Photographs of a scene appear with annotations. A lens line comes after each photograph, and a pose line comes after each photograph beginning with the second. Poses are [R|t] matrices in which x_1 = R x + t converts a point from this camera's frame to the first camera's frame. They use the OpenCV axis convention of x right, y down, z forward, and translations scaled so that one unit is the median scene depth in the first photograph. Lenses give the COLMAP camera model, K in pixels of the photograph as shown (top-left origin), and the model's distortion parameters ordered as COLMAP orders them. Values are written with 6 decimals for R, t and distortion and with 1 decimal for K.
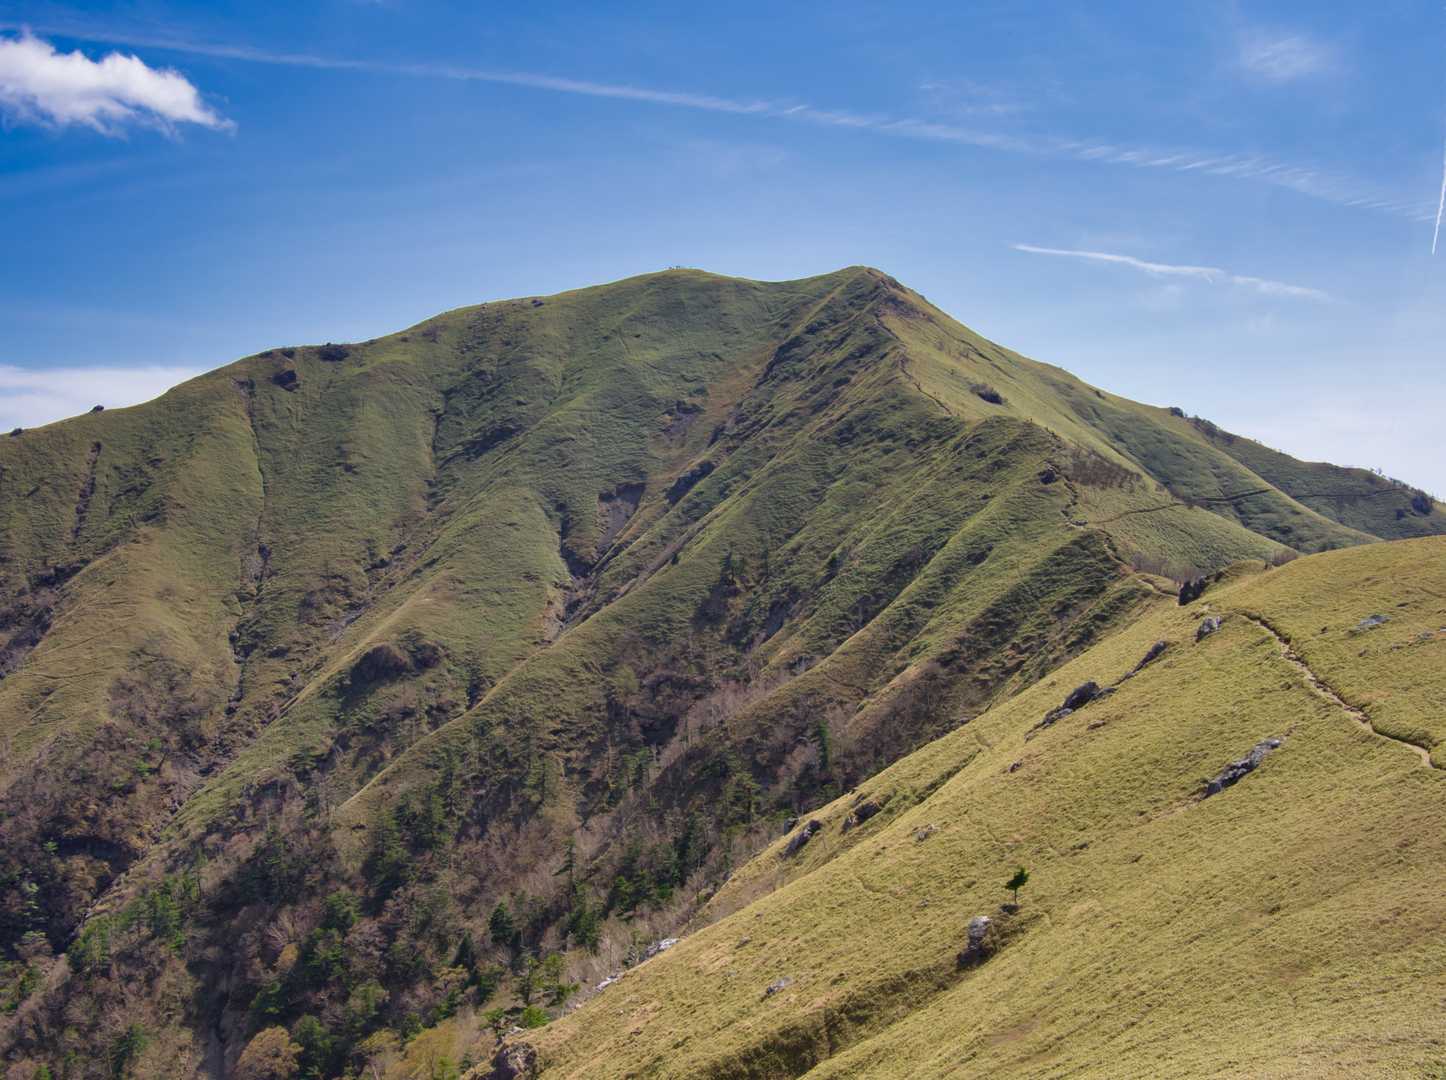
lens RADIAL K [[1446.5, 0, 723.0], [0, 1446.5, 540.0], [0, 0, 1]] dist [0.002565, 0.004082]
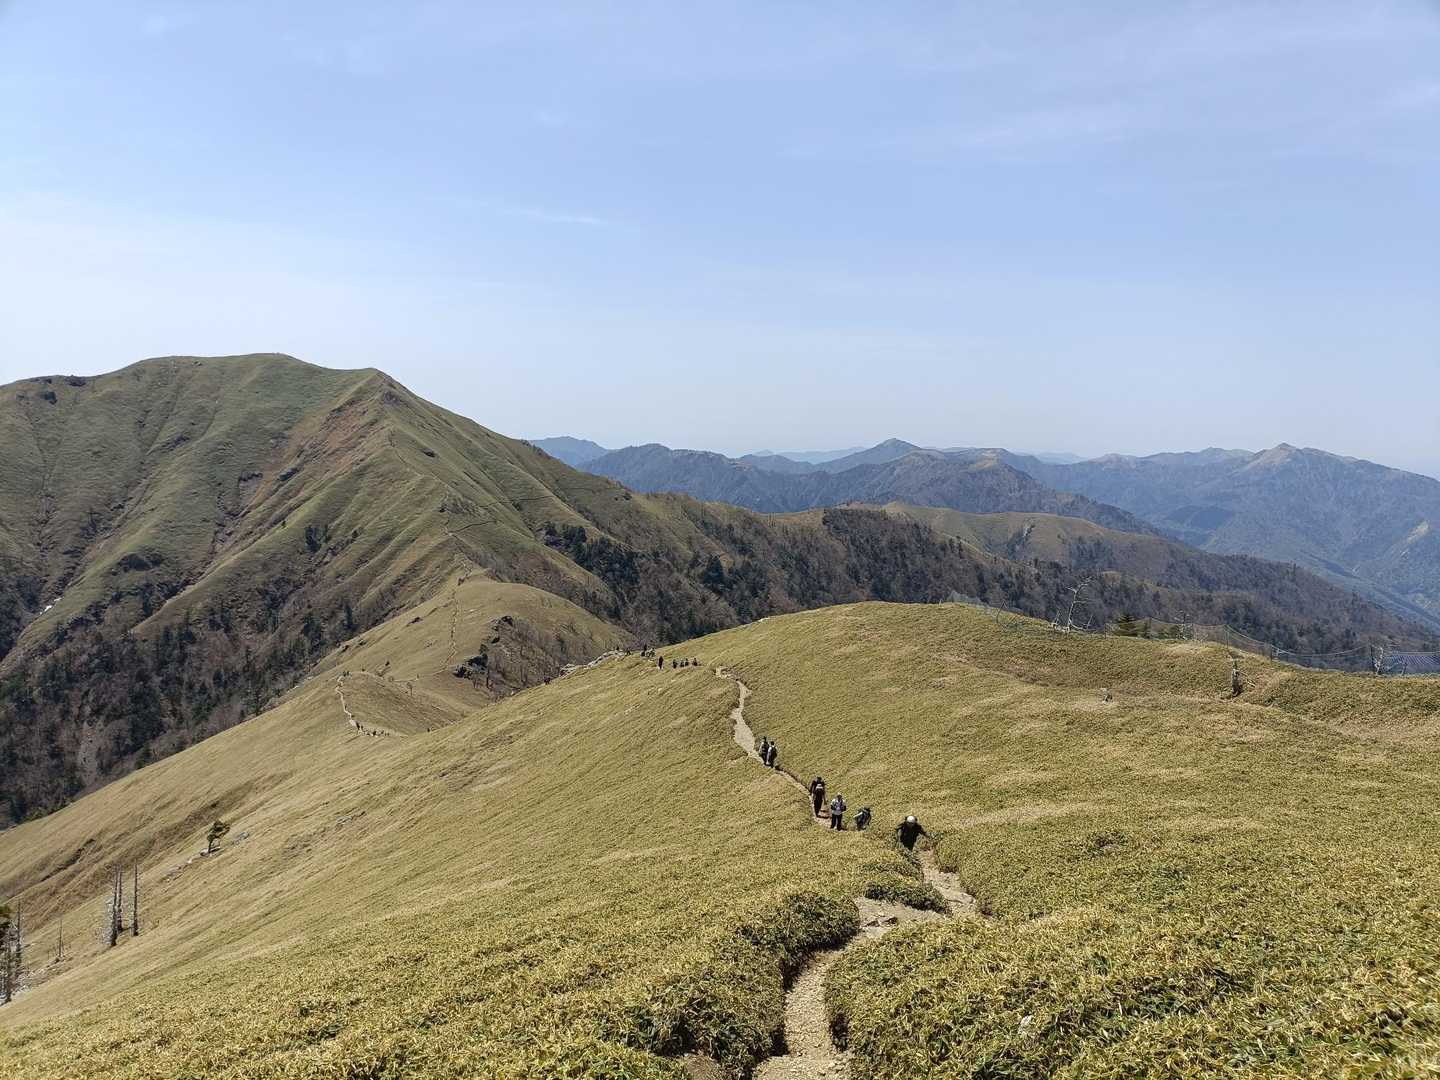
lens RADIAL K [[1032.4, 0, 720.1], [0, 1032.4, 512.2], [0, 0, 1]] dist [0.000225, -0.002189]
pose [[0.910925, 0.042345, 0.410394, -0.076840], [-0.083239, 0.993126, 0.082290, -0.204501], [-0.404088, -0.109121, 0.908188, -0.810433]]
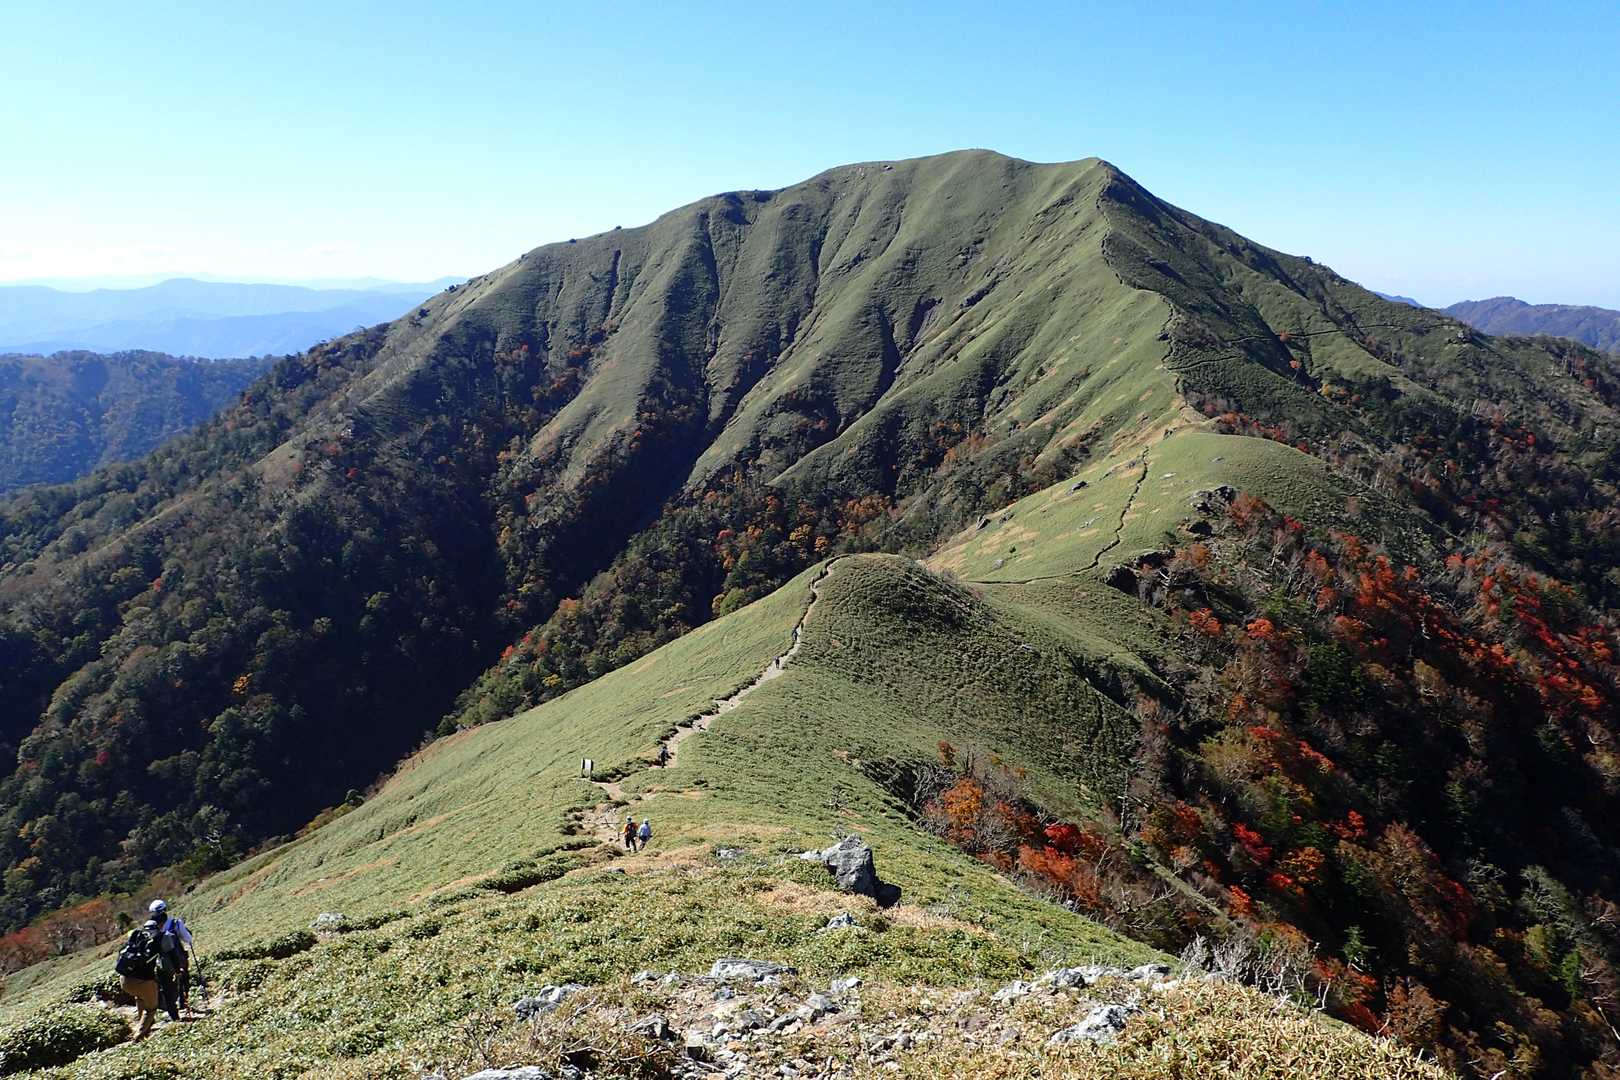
lens RADIAL K [[1159.3, 0, 832.2], [0, 1159.3, 532.4], [0, 0, 1]] dist [-0.005170, -0.000612]
pose [[0.985922, 0.084817, -0.144095, 0.041479], [-0.048635, 0.970000, 0.238190, -0.111044], [0.159975, -0.227829, 0.960470, -0.433888]]
